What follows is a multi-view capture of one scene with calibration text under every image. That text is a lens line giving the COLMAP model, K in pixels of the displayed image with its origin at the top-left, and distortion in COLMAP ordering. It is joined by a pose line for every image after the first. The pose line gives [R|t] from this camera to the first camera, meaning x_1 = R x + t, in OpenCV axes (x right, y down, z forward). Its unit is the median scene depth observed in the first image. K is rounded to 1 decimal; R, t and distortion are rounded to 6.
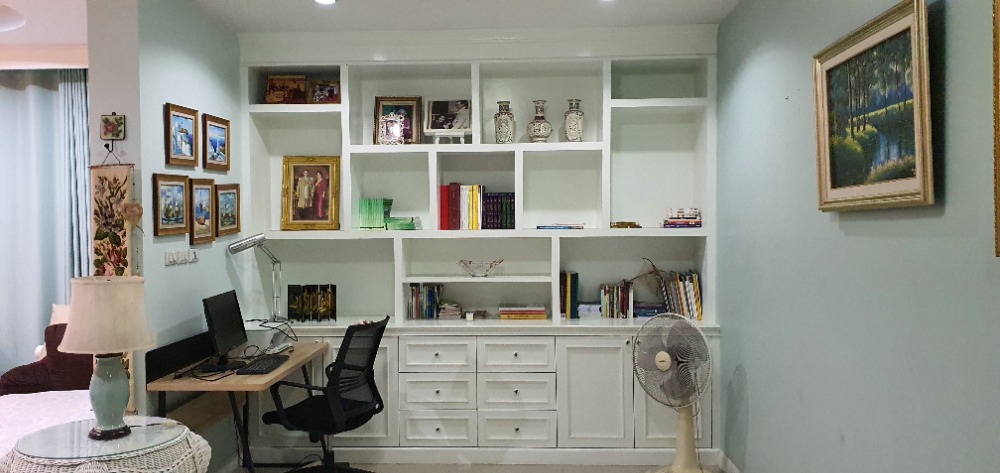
lens RADIAL K [[785.0, 0, 499.2], [0, 785.0, 239.0], [0, 0, 1]] dist [0.014676, -0.006477]
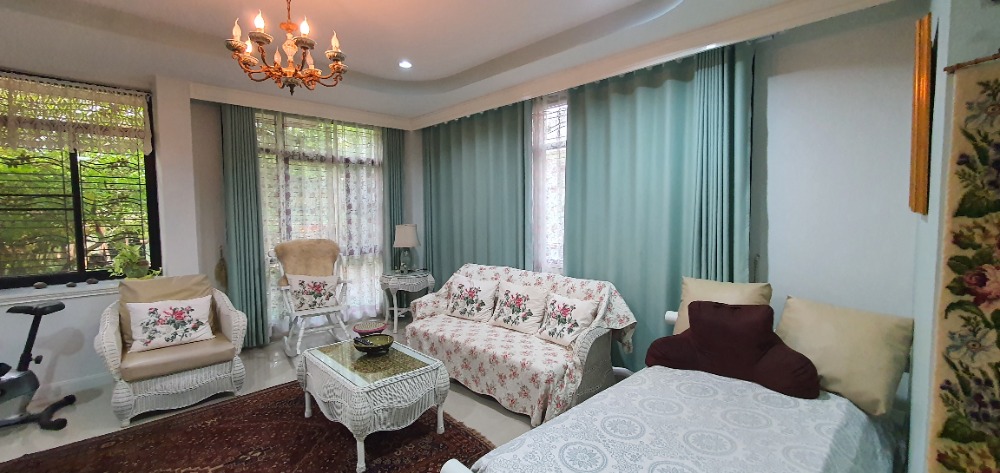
lens RADIAL K [[400.2, 0, 503.6], [0, 400.2, 236.9], [0, 0, 1]] dist [-0.001472, -0.001027]
pose [[0.728197, 0.047496, -0.683720, -0.417283], [-0.017726, 0.998567, 0.050487, 0.004837], [0.685139, -0.024645, 0.727996, 0.476188]]
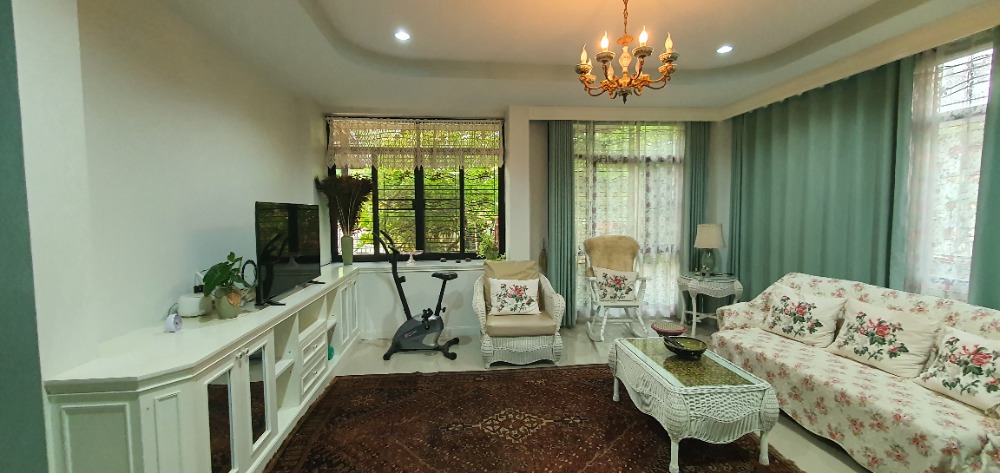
lens RADIAL K [[400.2, 0, 503.3], [0, 400.2, 235.8], [0, 0, 1]] dist [-0.001472, -0.001027]
pose [[0.143187, 0.068756, -0.987304, -0.434185], [-0.019889, 0.997582, 0.066588, 0.004225], [0.989496, 0.010102, 0.144208, 0.430243]]
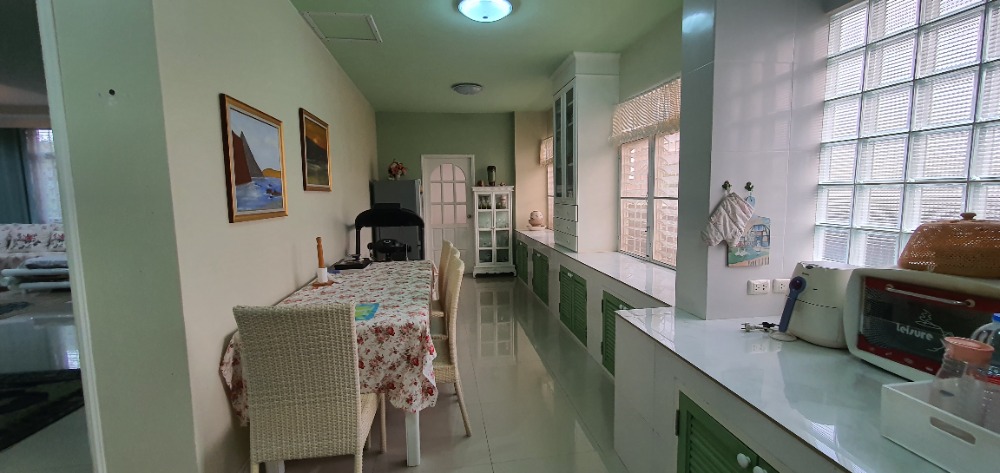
lens RADIAL K [[400.2, 0, 503.4], [0, 400.2, 234.1], [0, 0, 1]] dist [-0.001472, -0.001027]
pose [[0.982334, -0.023264, 0.185683, 0.485137], [0.009751, 0.997258, 0.073359, 0.060061], [-0.186880, -0.070252, 0.979868, -0.658056]]
